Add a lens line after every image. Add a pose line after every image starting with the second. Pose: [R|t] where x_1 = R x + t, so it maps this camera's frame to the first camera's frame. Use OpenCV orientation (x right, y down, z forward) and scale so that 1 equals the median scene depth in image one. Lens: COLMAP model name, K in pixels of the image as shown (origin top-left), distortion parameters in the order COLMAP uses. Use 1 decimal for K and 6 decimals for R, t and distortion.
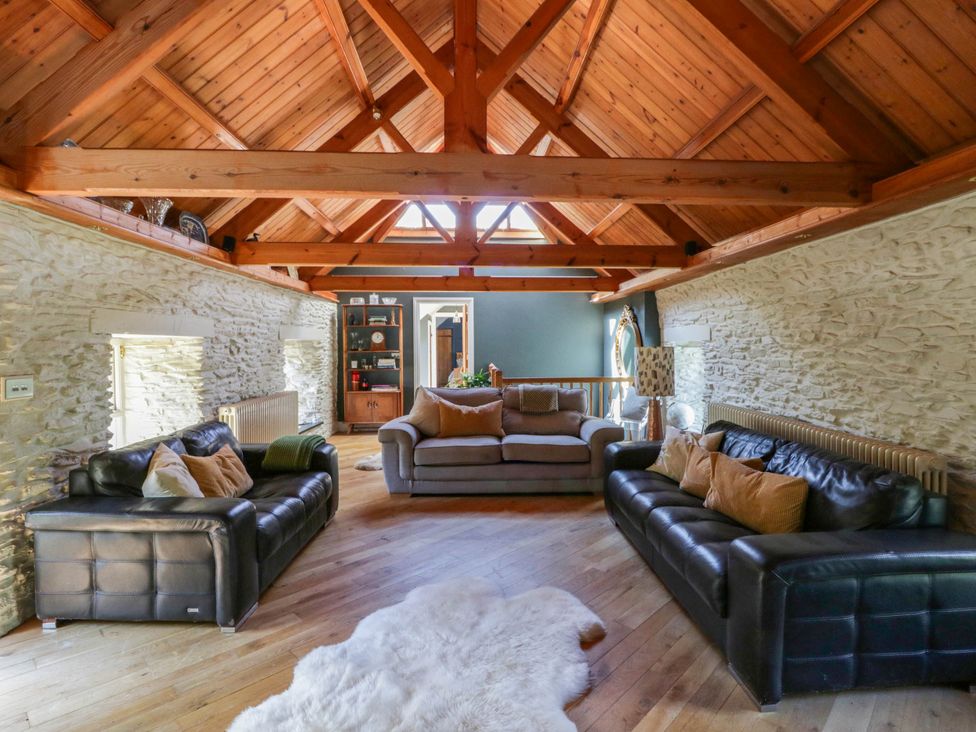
lens RADIAL K [[513.6, 0, 502.7], [0, 513.6, 355.0], [0, 0, 1]] dist [0.000210, -0.013194]
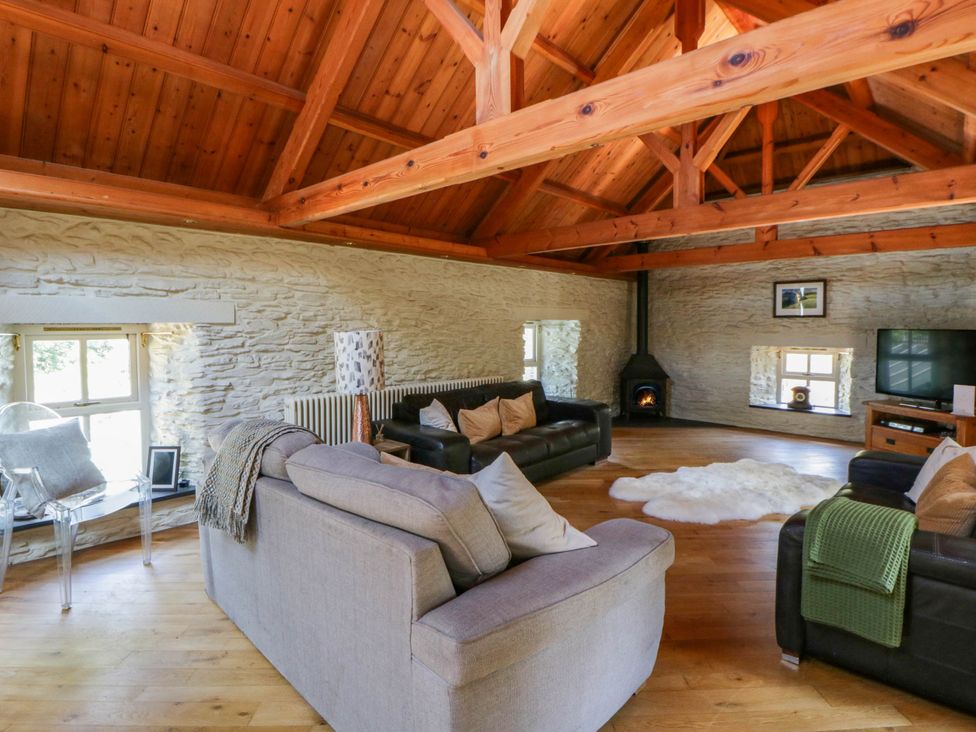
lens RADIAL K [[513.6, 0, 502.7], [0, 513.6, 355.0], [0, 0, 1]] dist [0.000210, -0.013194]
pose [[-0.691816, -0.054015, 0.720051, -0.610465], [0.006164, 0.996720, 0.080692, -0.061164], [-0.722047, 0.060262, -0.689214, 1.868820]]
